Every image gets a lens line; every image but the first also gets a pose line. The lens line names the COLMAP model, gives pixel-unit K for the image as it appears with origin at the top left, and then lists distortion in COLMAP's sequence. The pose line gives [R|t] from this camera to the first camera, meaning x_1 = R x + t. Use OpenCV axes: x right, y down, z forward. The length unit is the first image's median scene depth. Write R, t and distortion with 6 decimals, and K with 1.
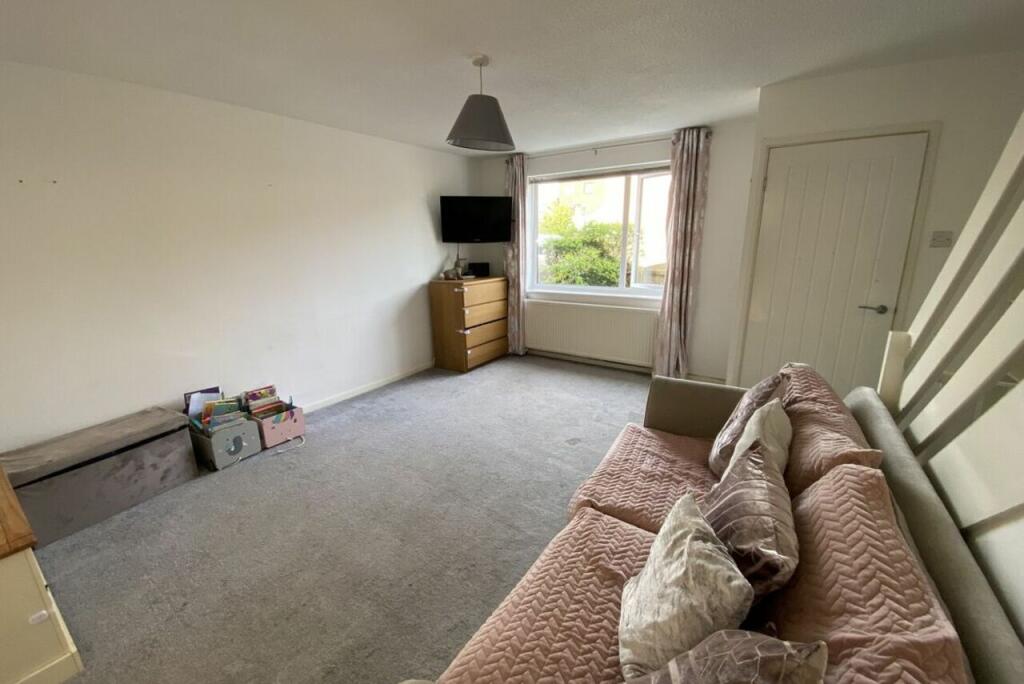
lens RADIAL K [[395.8, 0, 515.5], [0, 395.8, 346.4], [0, 0, 1]] dist [0.002039, -0.000812]
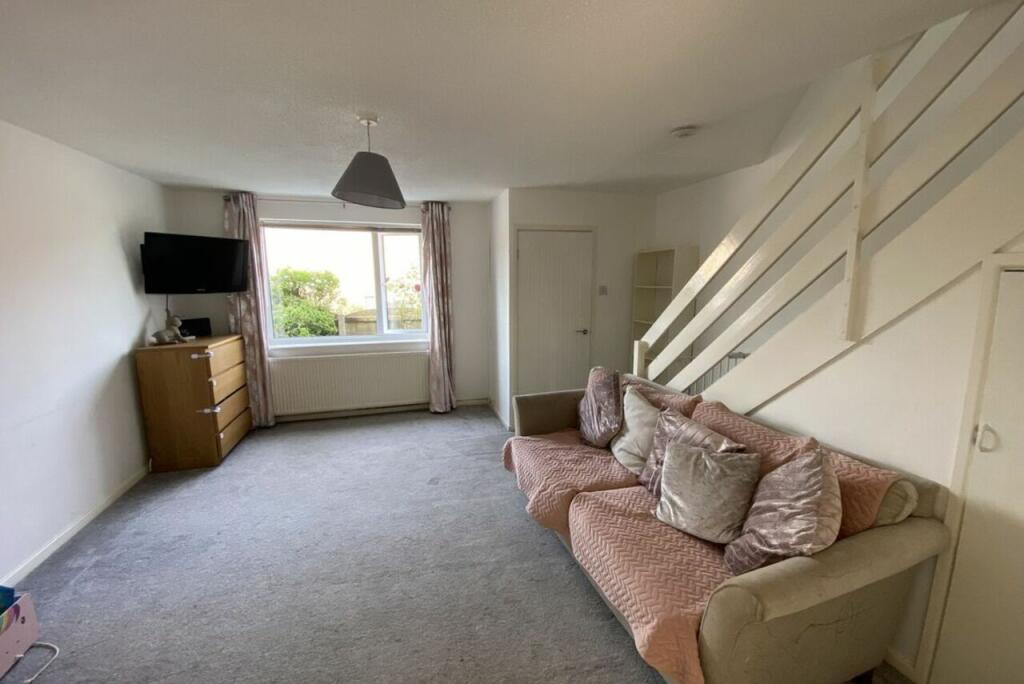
lens RADIAL K [[395.8, 0, 516.2], [0, 395.8, 338.7], [0, 0, 1]] dist [0.002039, -0.000812]
pose [[0.656620, -0.093309, 0.748428, -0.300198], [0.191275, 0.980478, -0.045573, -0.025255], [-0.729564, 0.173080, 0.661649, 0.062951]]
